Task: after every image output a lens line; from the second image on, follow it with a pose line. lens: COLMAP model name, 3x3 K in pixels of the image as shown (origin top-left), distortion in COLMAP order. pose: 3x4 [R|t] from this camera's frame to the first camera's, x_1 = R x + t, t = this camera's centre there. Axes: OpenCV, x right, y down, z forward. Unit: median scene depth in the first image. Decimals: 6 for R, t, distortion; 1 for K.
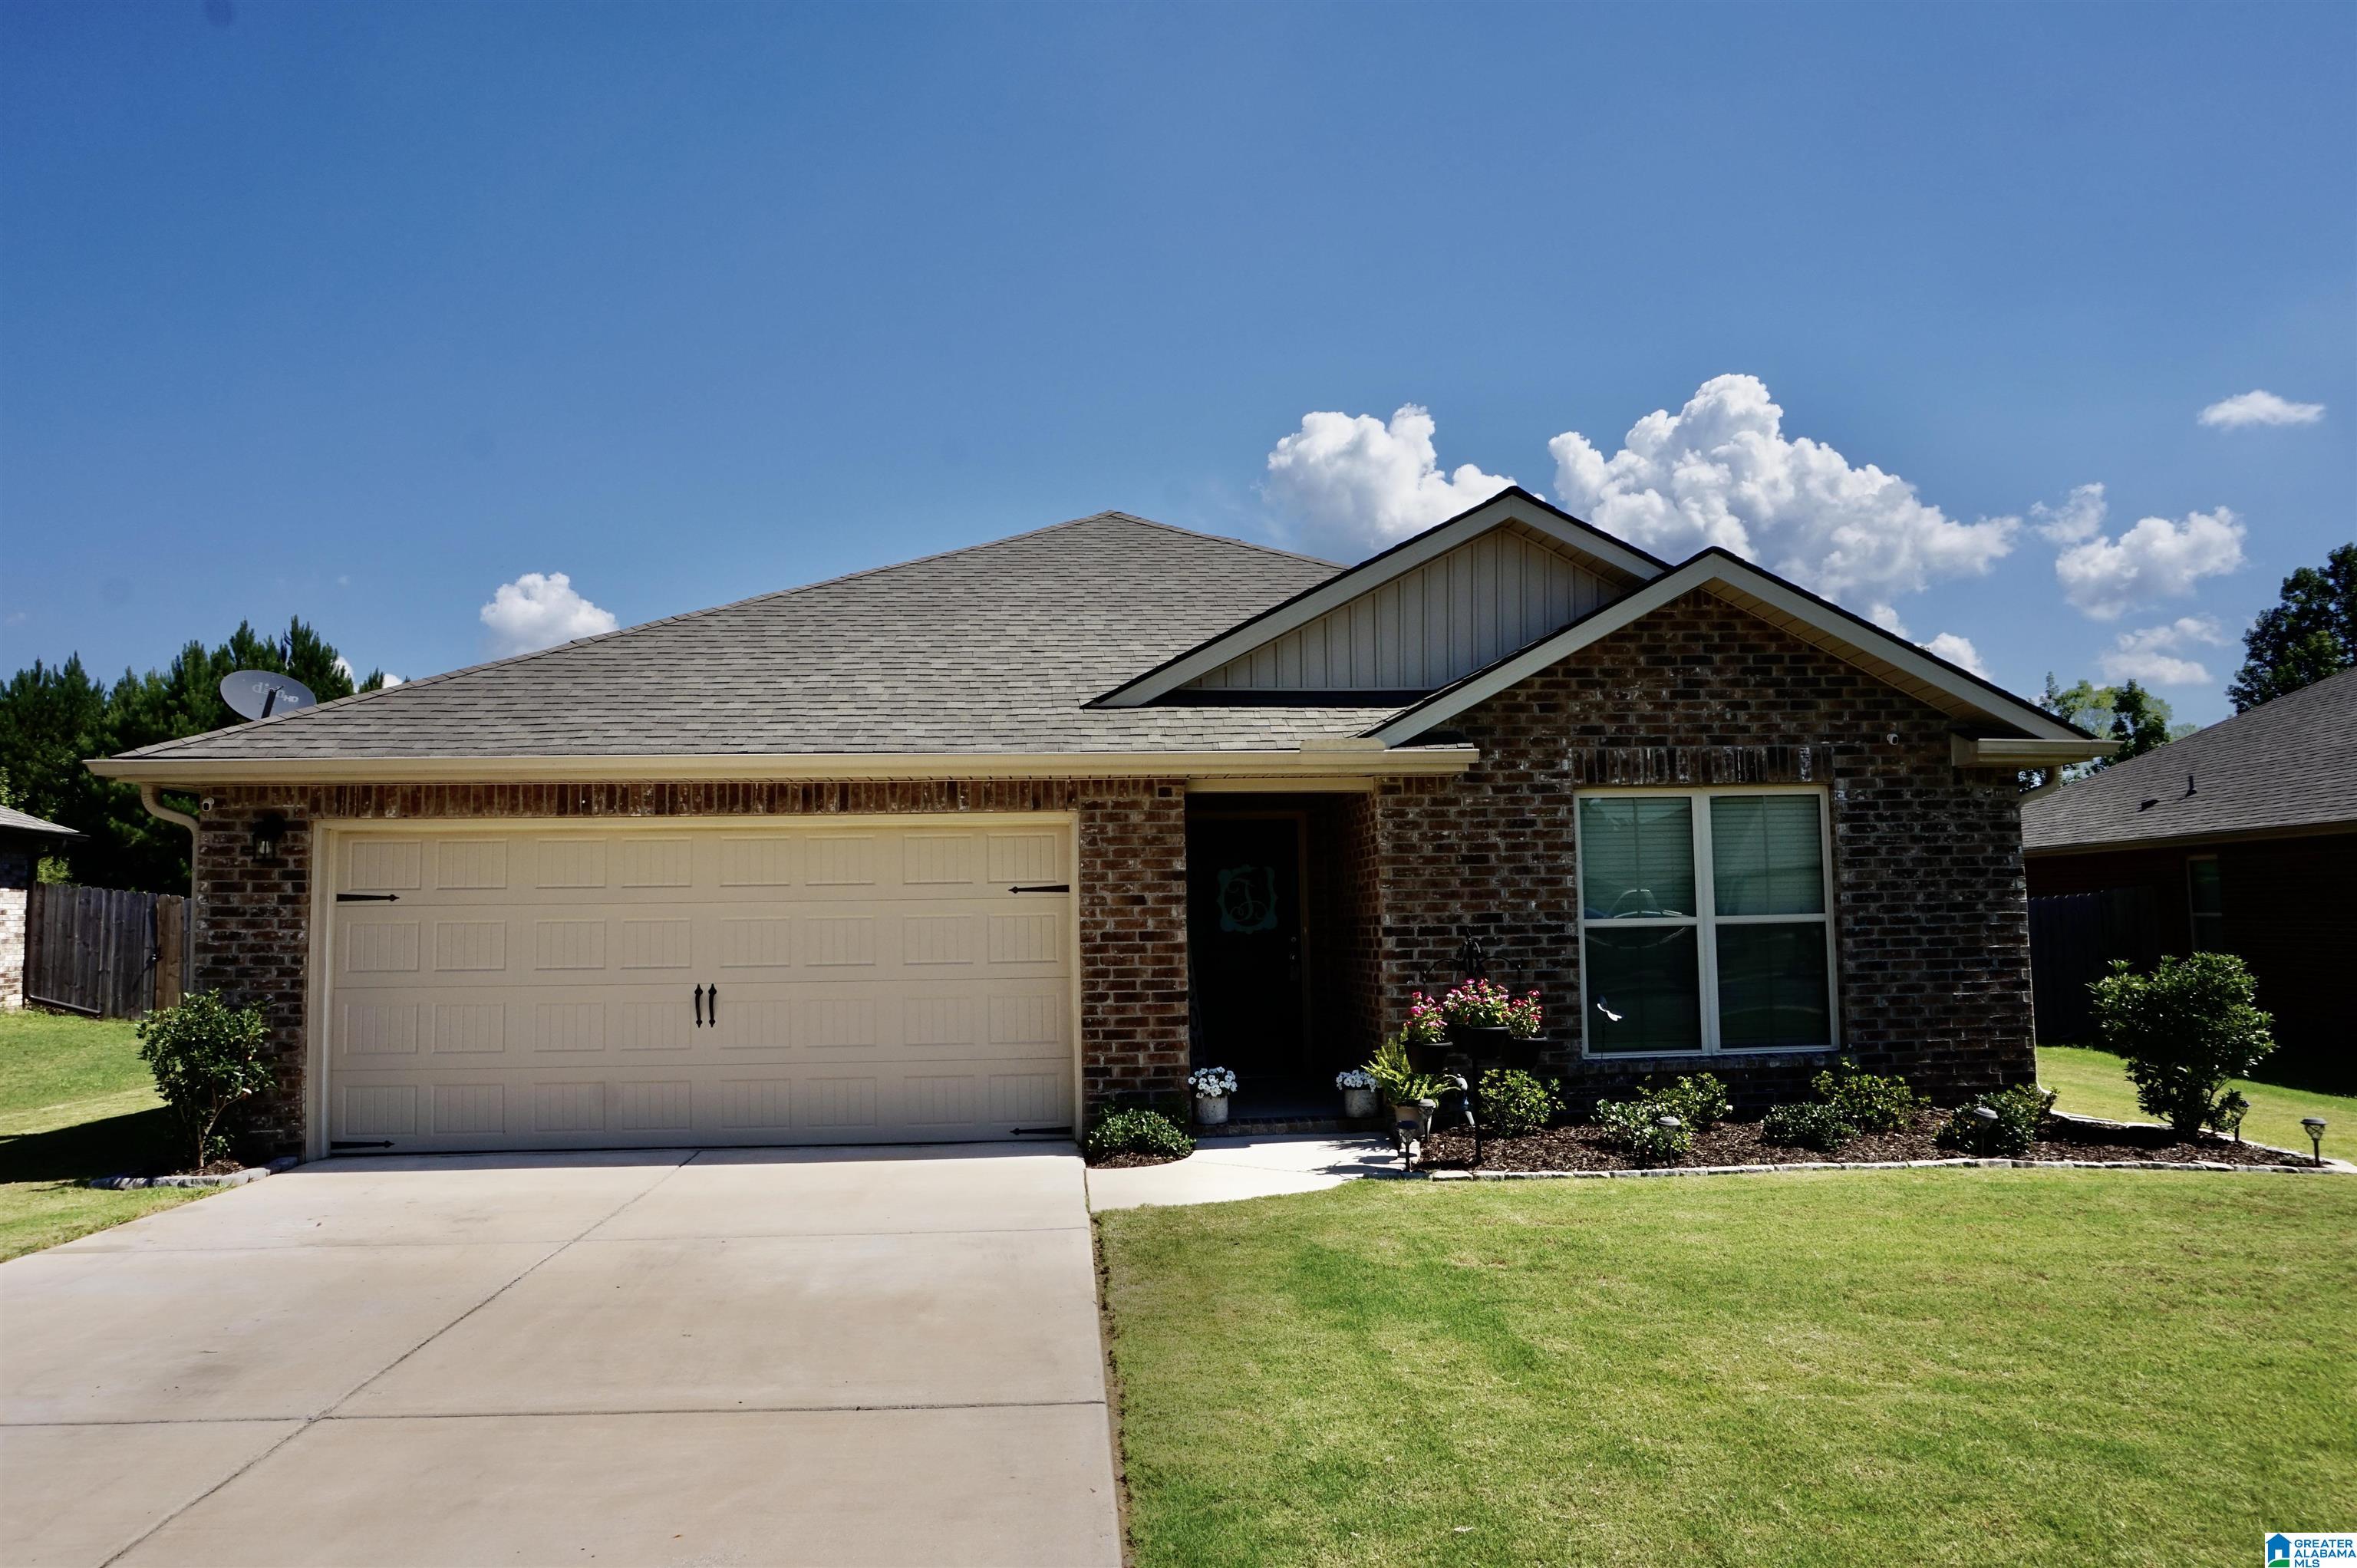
lens RADIAL K [[1607.1, 0, 1163.7], [0, 1607.1, 803.8], [0, 0, 1]] dist [-0.039985, 0.000155]
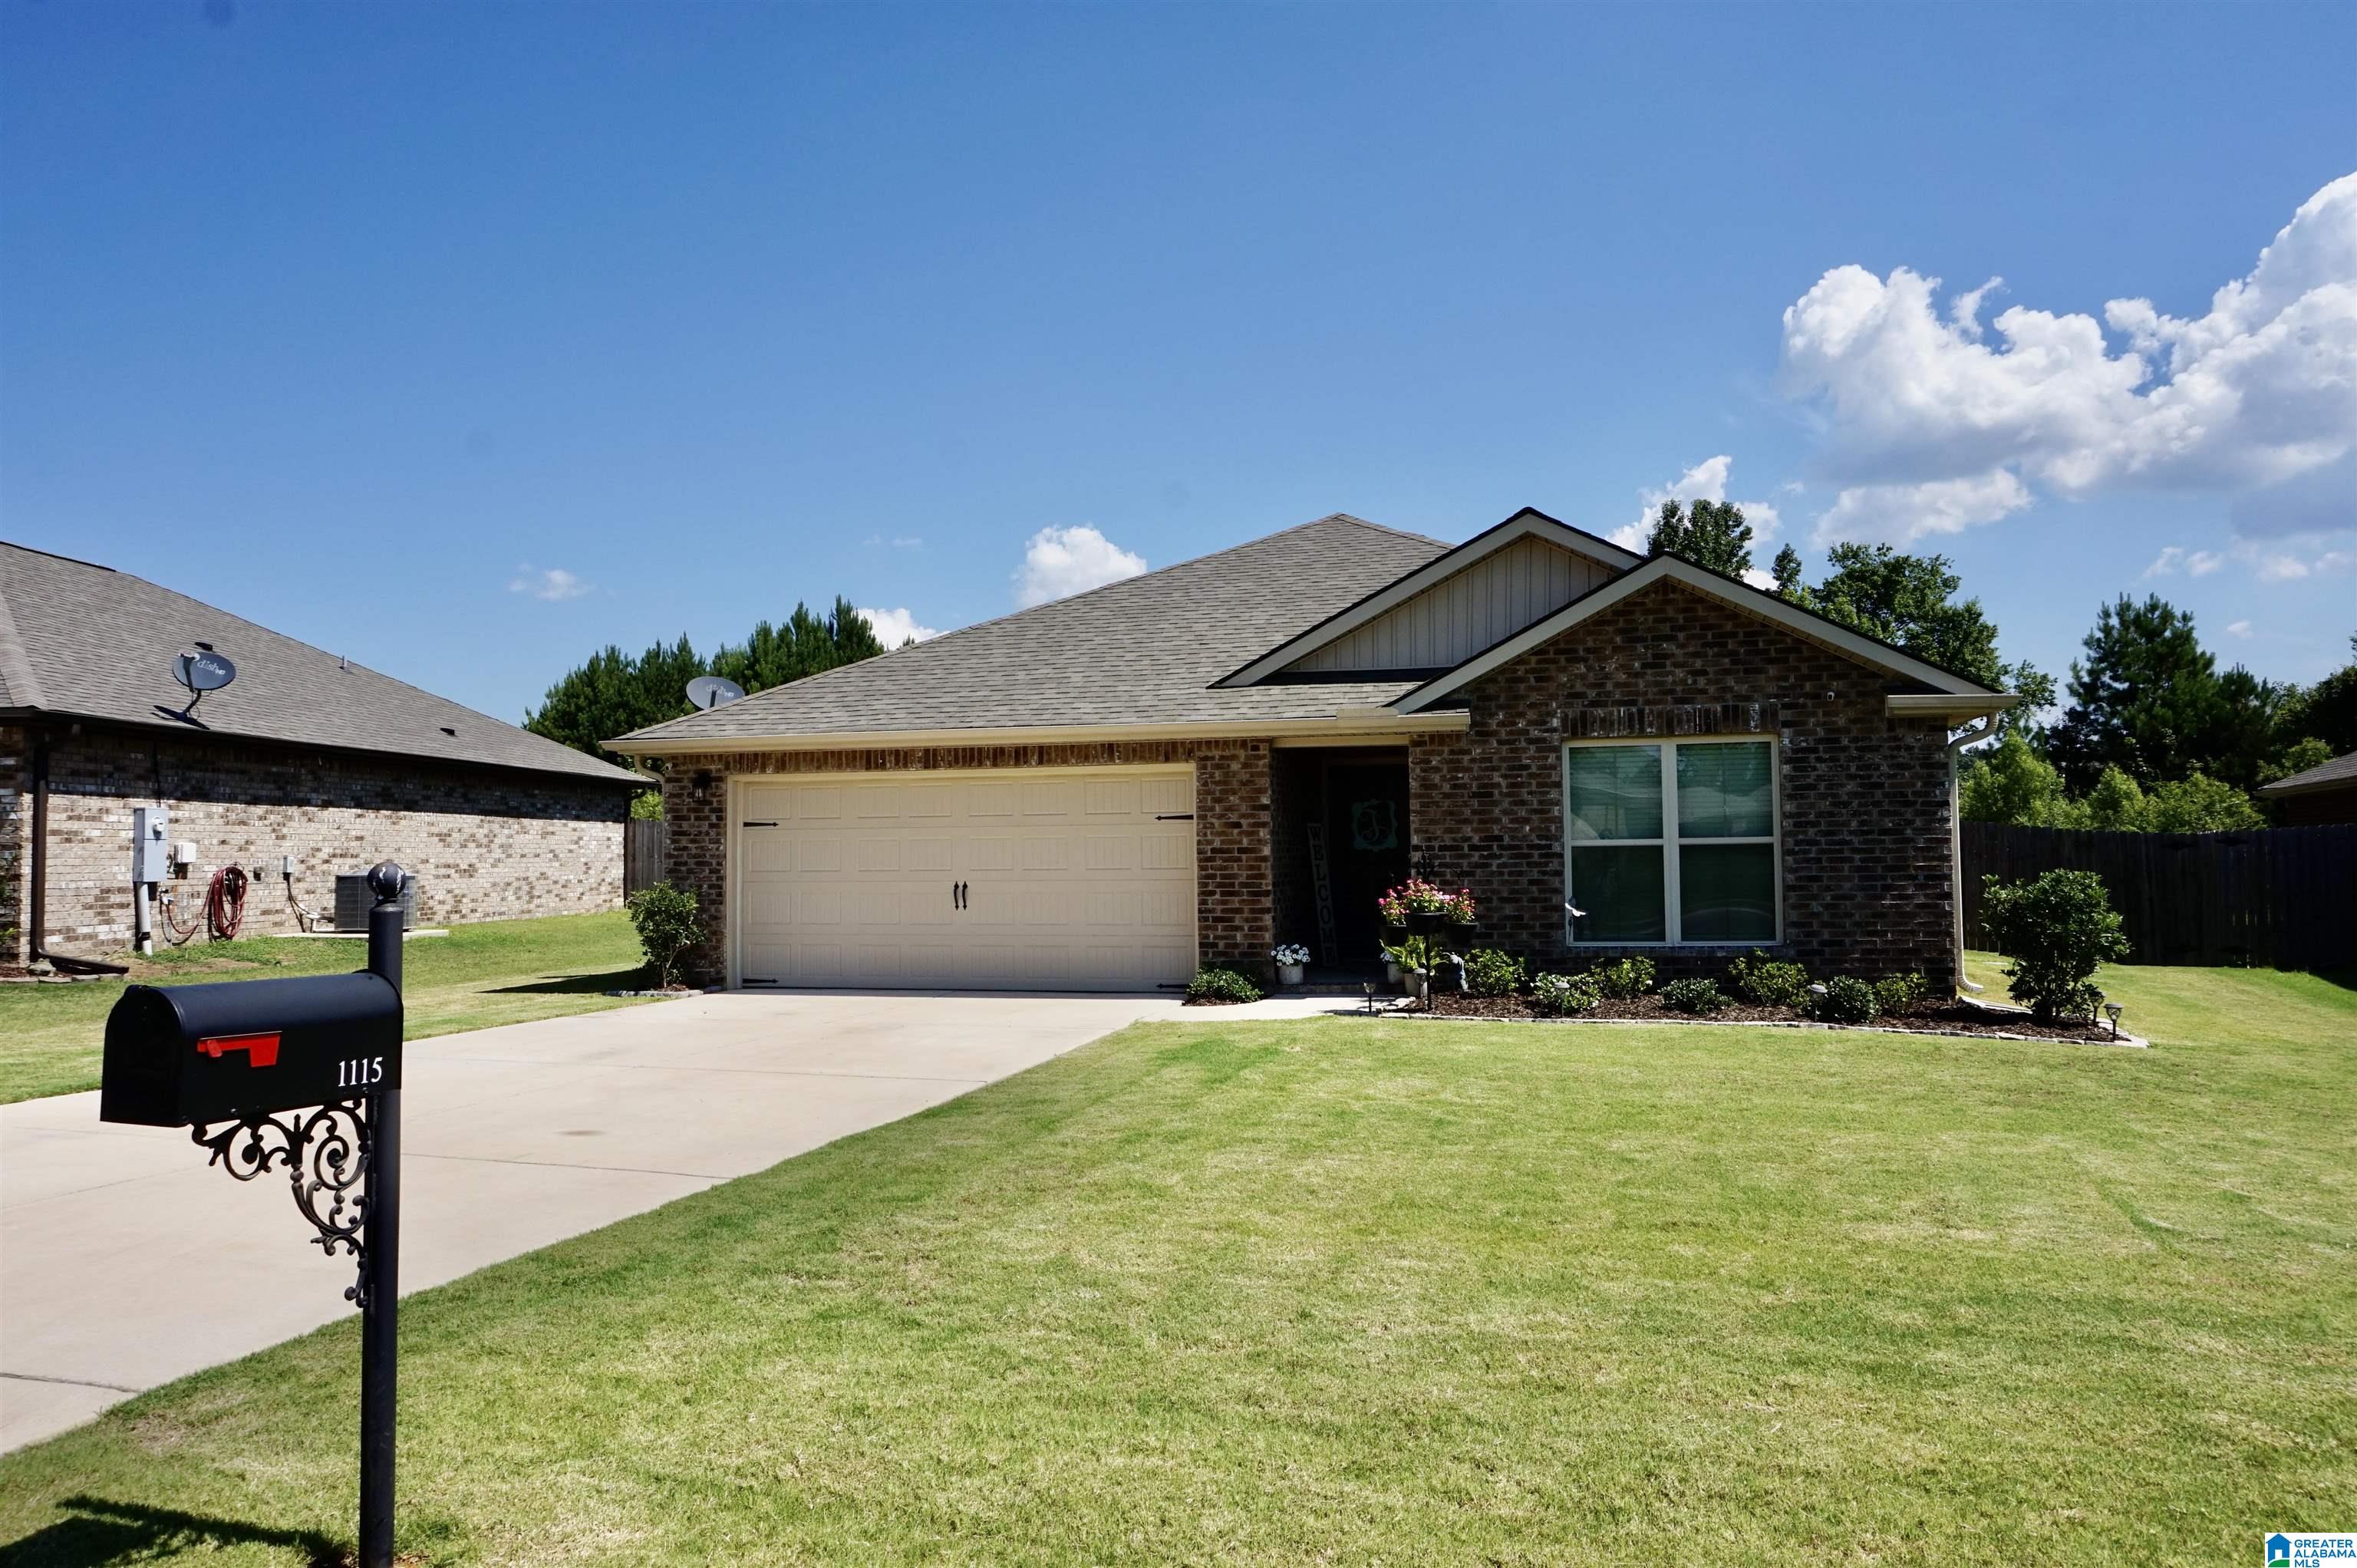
lens RADIAL K [[1608.2, 0, 1169.1], [0, 1608.2, 842.3], [0, 0, 1]] dist [-0.067321, 0.055576]
pose [[0.945467, 0.003261, -0.325702, 0.382084], [0.017989, 0.997901, 0.062211, -0.013715], [0.325221, -0.064678, 0.943424, -0.347466]]
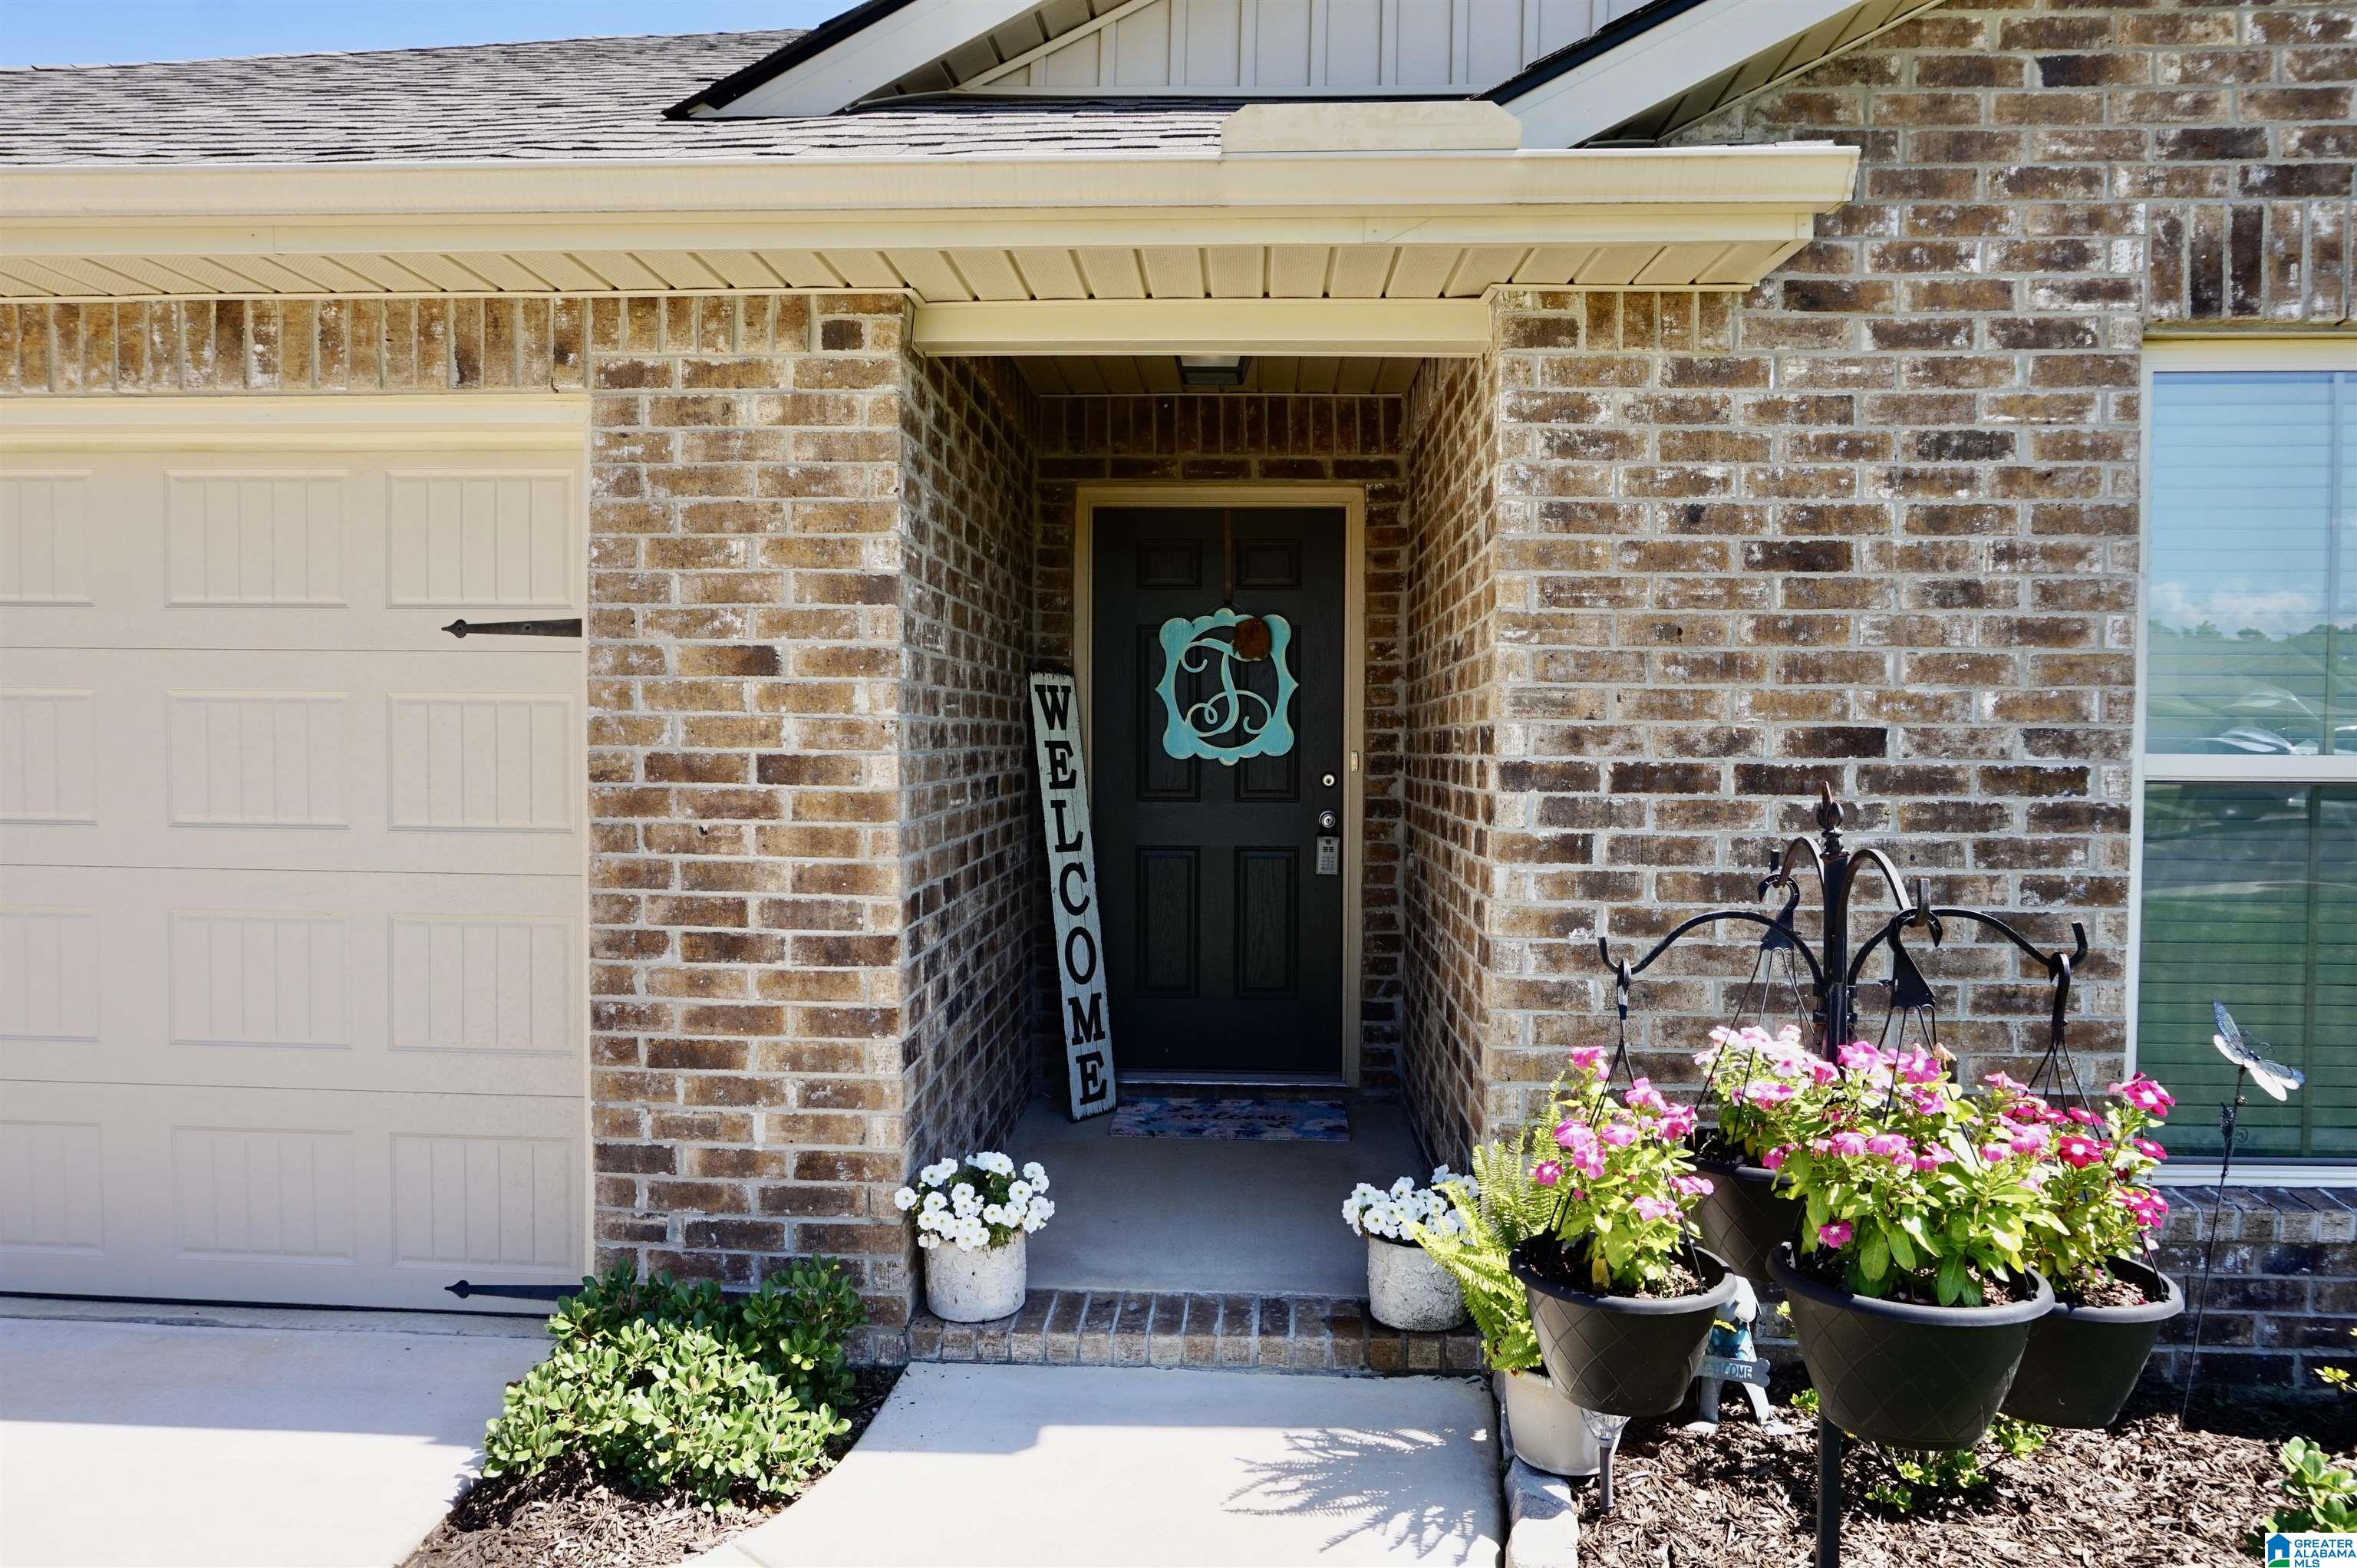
lens RADIAL K [[1584.7, 0, 1177.8], [0, 1584.7, 777.0], [0, 0, 1]] dist [-0.033175, 0.031954]
pose [[0.992419, 0.028723, -0.119500, 0.109280], [-0.017133, 0.995146, 0.096905, 0.049922], [0.121704, -0.094123, 0.988094, 0.672429]]
